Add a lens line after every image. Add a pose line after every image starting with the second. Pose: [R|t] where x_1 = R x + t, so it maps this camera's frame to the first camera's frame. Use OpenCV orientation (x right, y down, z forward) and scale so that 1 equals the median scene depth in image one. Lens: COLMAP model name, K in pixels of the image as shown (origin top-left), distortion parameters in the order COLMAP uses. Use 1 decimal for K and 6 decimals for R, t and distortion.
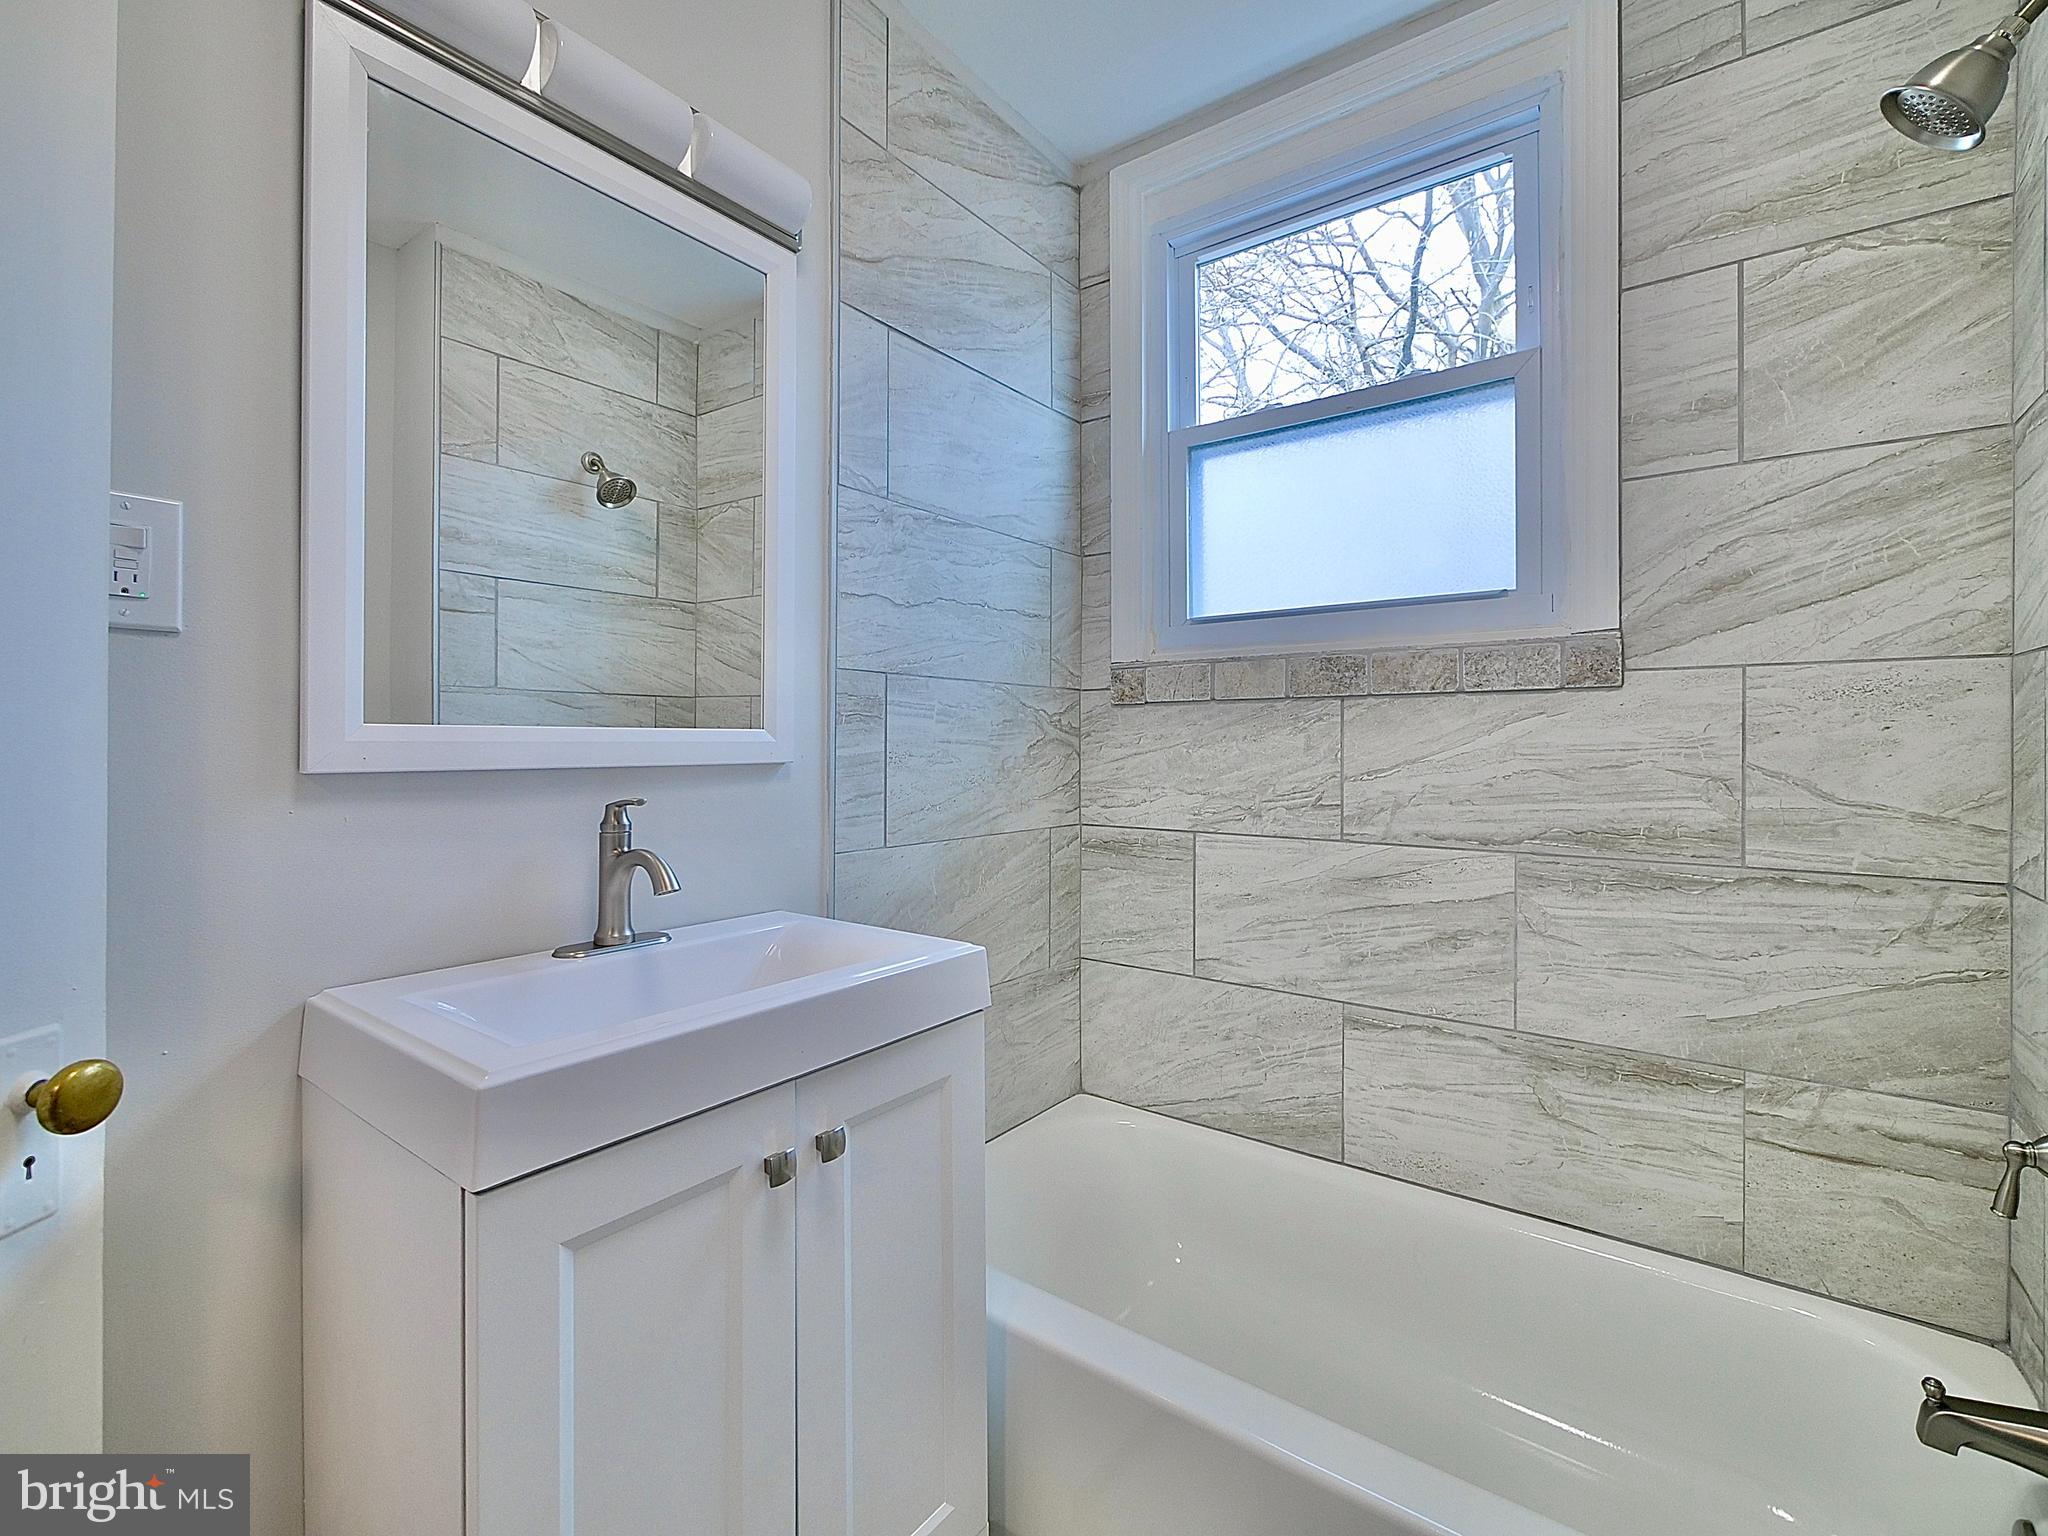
lens RADIAL K [[911.7, 0, 1031.6], [0, 911.7, 740.9], [0, 0, 1]] dist [-0.002578, -0.000679]
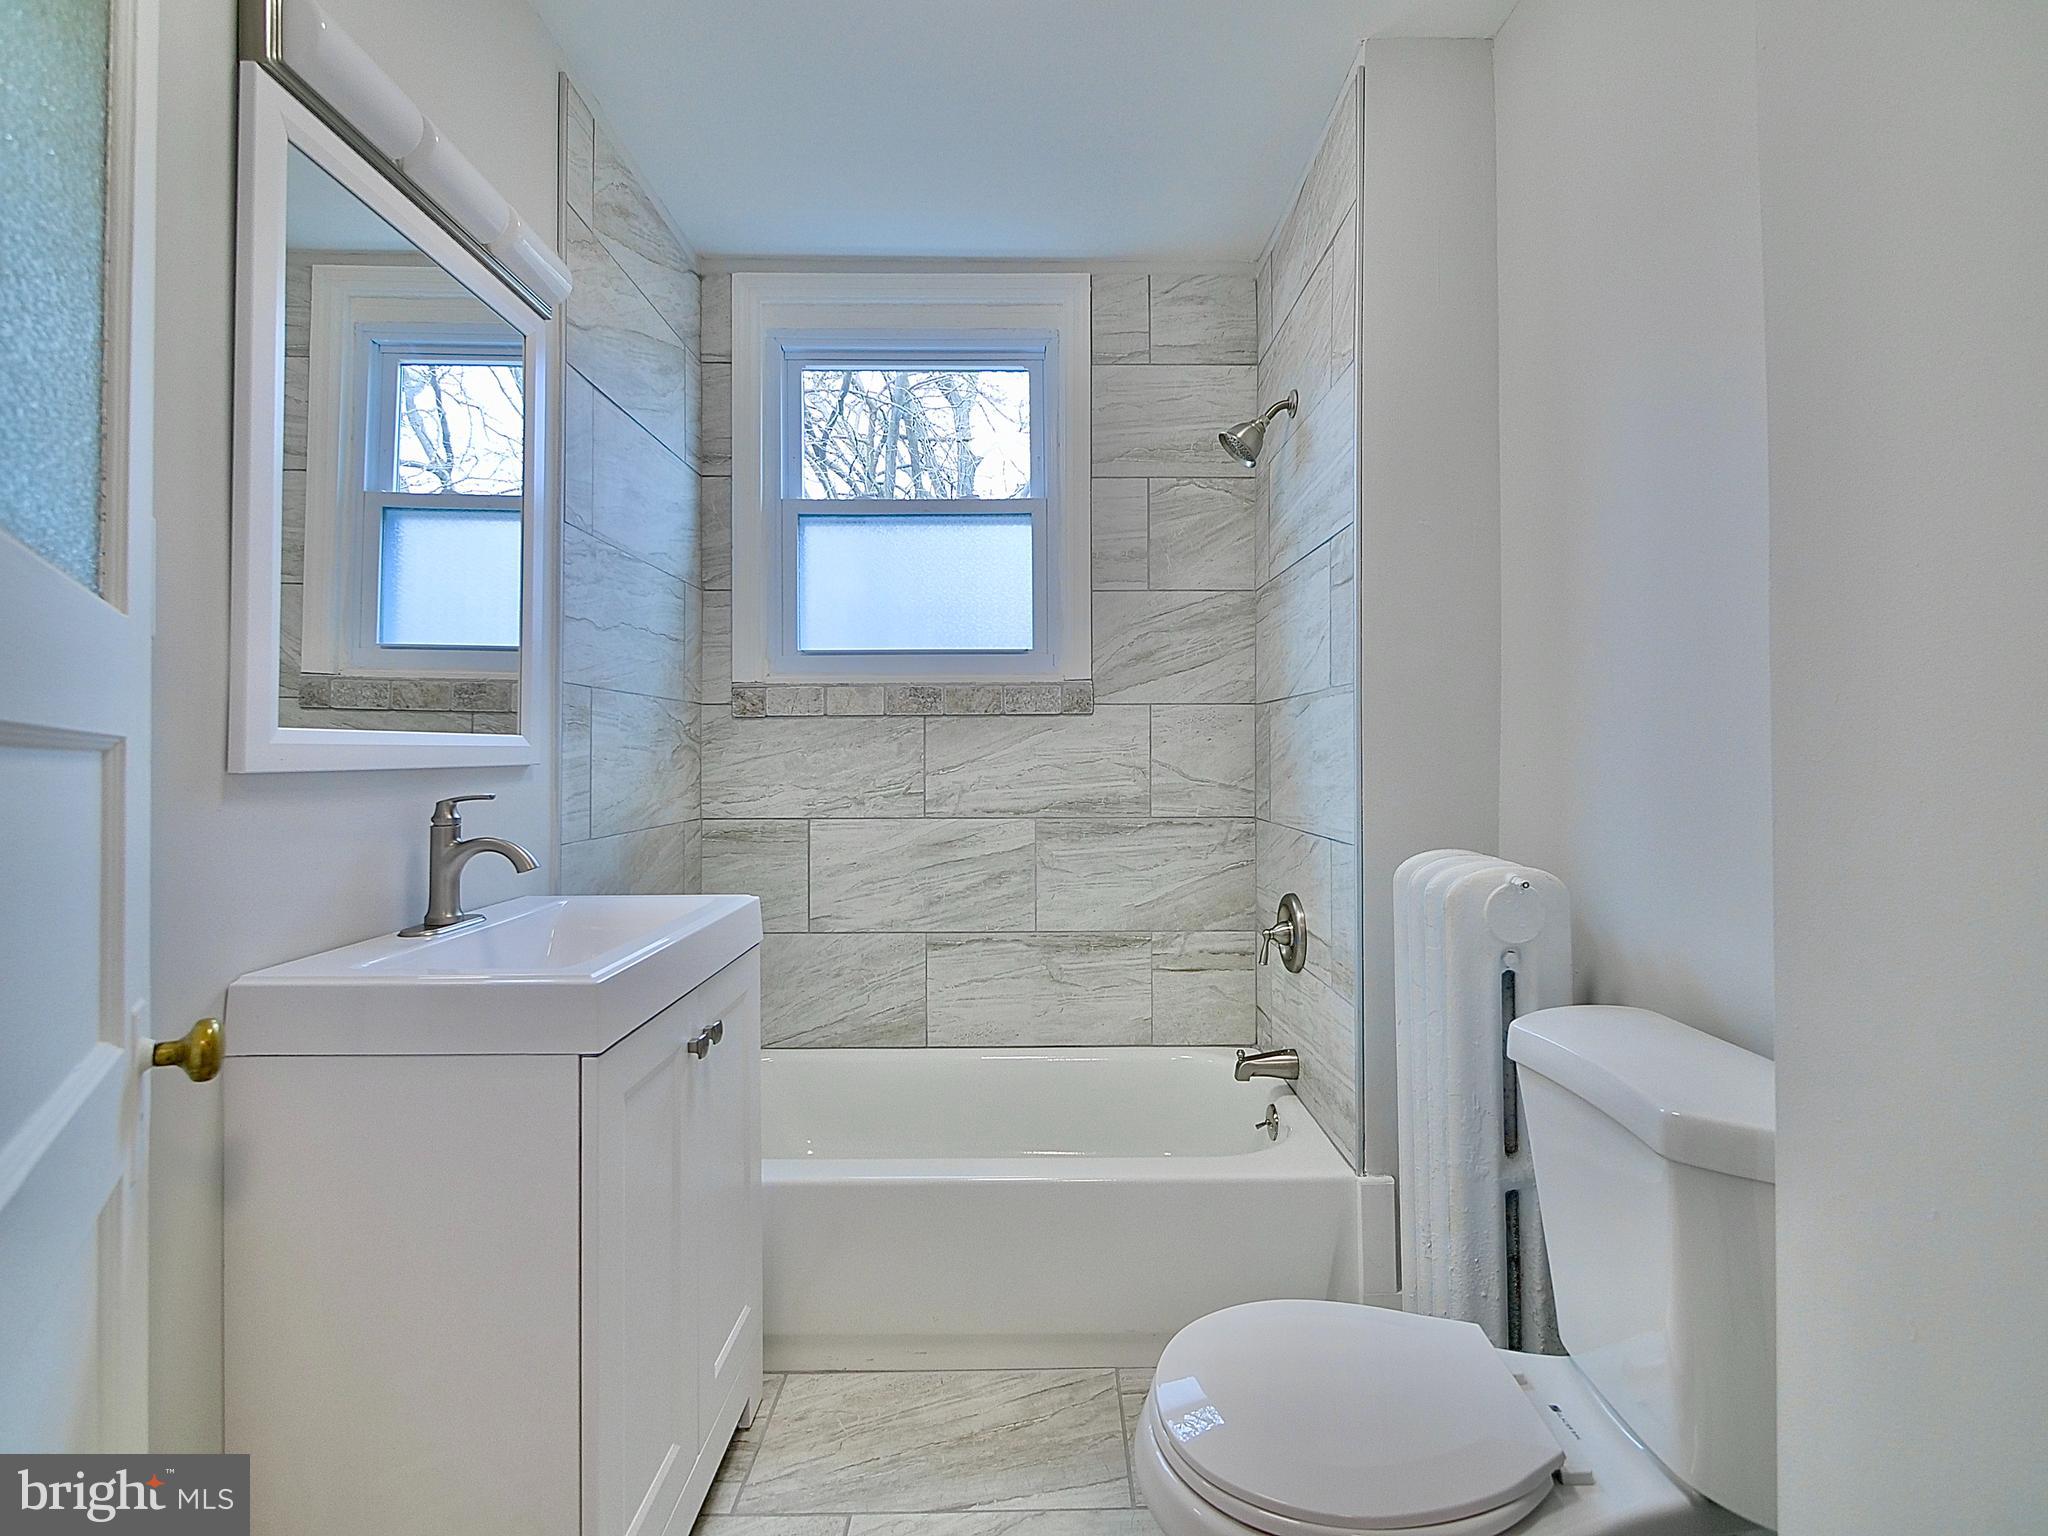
lens RADIAL K [[911.7, 0, 1031.6], [0, 911.7, 740.9], [0, 0, 1]] dist [-0.002578, -0.000679]
pose [[0.801726, 0.004540, 0.597675, -0.398548], [0.002122, 0.999943, -0.010443, 0.006241], [-0.597688, 0.009641, 0.801671, -0.247250]]
